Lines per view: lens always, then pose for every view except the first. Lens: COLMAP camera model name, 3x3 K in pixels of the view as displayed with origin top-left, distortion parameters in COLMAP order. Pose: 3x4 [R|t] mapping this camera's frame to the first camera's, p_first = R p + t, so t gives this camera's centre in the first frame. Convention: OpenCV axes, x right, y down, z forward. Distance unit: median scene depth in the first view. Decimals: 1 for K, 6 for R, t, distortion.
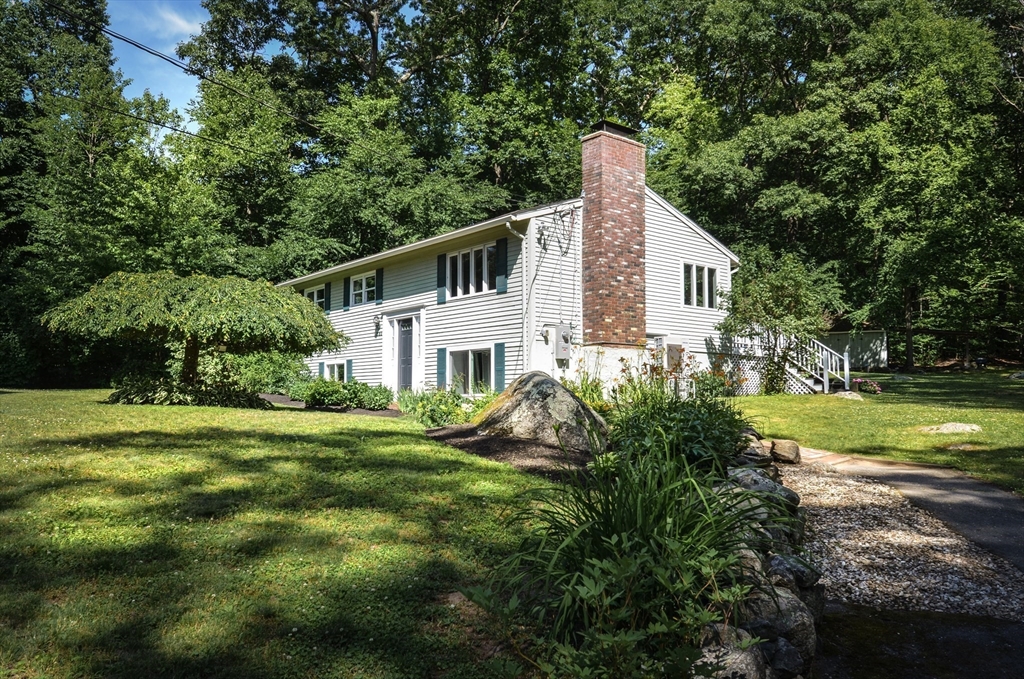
lens RADIAL K [[765.5, 0, 512.0], [0, 765.5, 339.5], [0, 0, 1]] dist [0.068942, -0.000361]
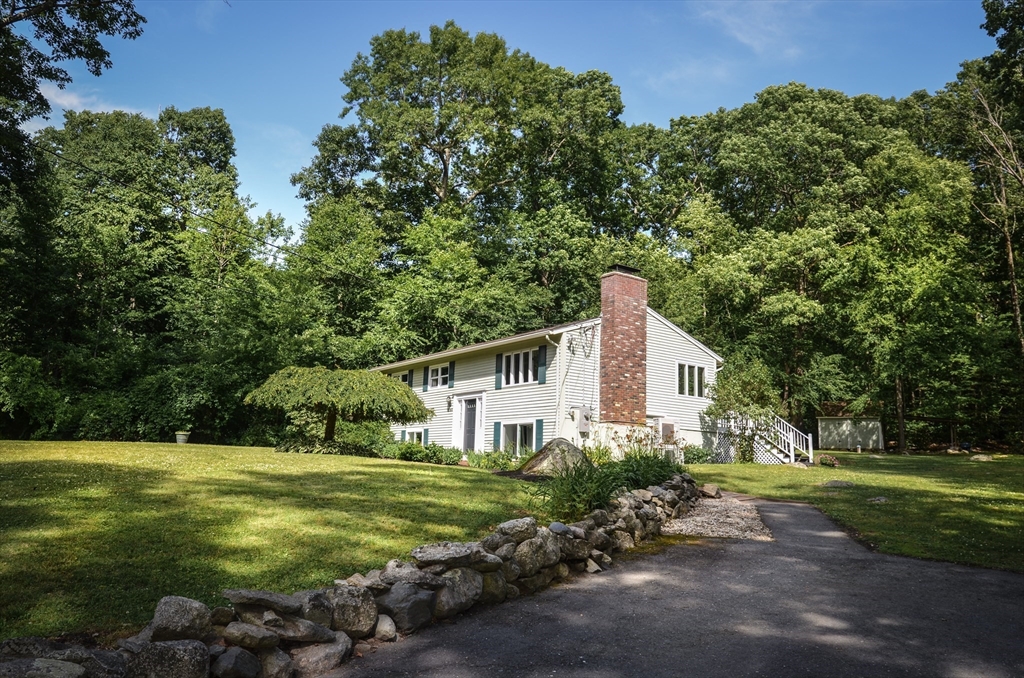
lens RADIAL K [[765.5, 0, 512.0], [0, 765.5, 339.0], [0, 0, 1]] dist [0.068942, -0.000361]
pose [[0.997973, 0.019412, -0.060602, 0.012478], [-0.025243, 0.994965, -0.096994, -0.003466], [0.058414, 0.098327, 0.993438, -0.341380]]
